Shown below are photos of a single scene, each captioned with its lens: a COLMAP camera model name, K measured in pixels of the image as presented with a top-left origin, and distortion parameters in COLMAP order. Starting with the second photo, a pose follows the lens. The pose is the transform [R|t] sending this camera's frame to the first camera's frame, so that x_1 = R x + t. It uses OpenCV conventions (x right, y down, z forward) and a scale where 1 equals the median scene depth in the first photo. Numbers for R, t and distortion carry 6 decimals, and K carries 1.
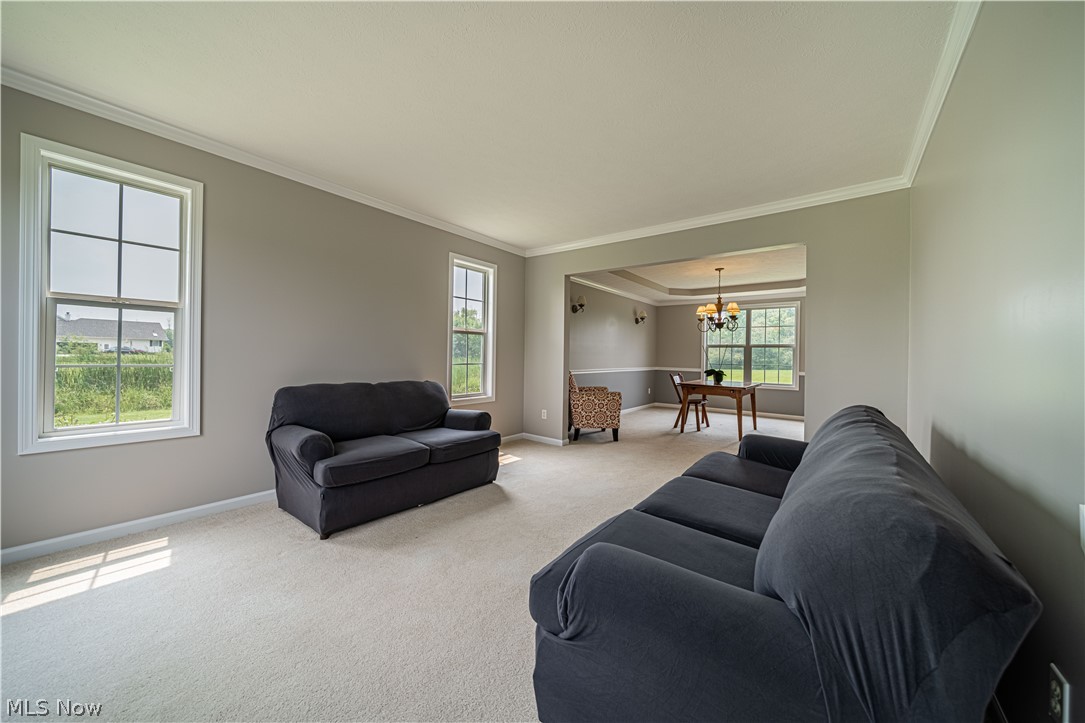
lens RADIAL K [[385.0, 0, 551.4], [0, 385.0, 360.1], [0, 0, 1]] dist [0.000066, -0.000158]
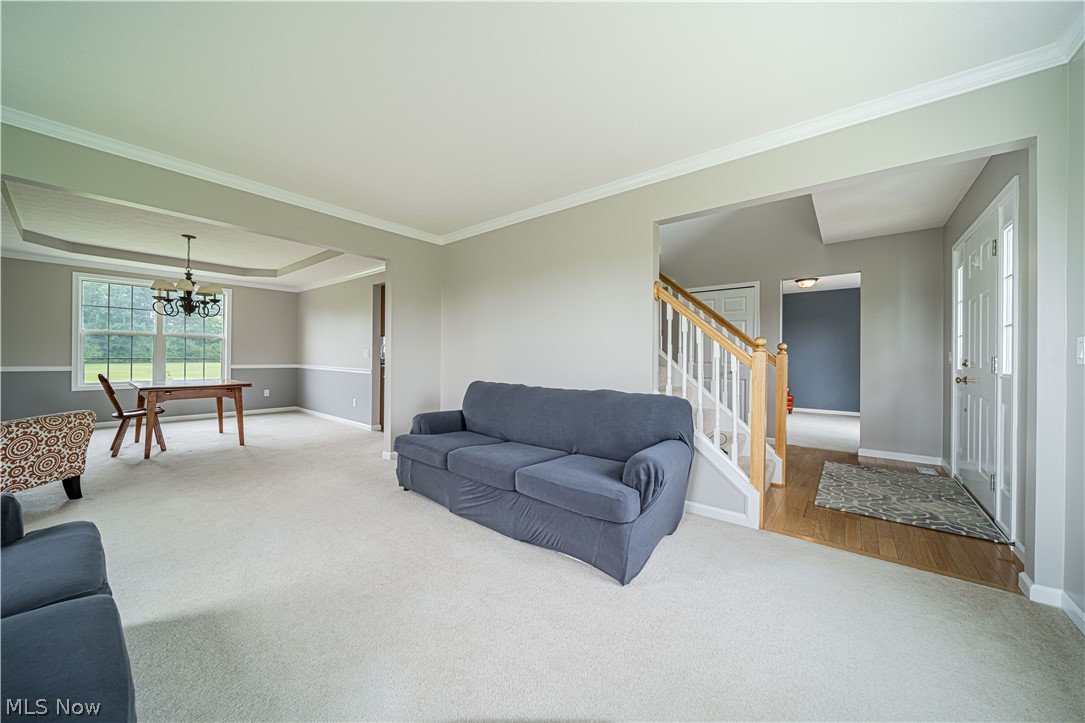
lens RADIAL K [[385.0, 0, 548.2], [0, 385.0, 353.7], [0, 0, 1]] dist [0.000066, -0.000158]
pose [[0.041564, -0.009314, 0.999092, -0.322125], [-0.004159, 0.999946, 0.009495, -0.010007], [-0.999127, -0.004550, 0.041523, 0.249219]]
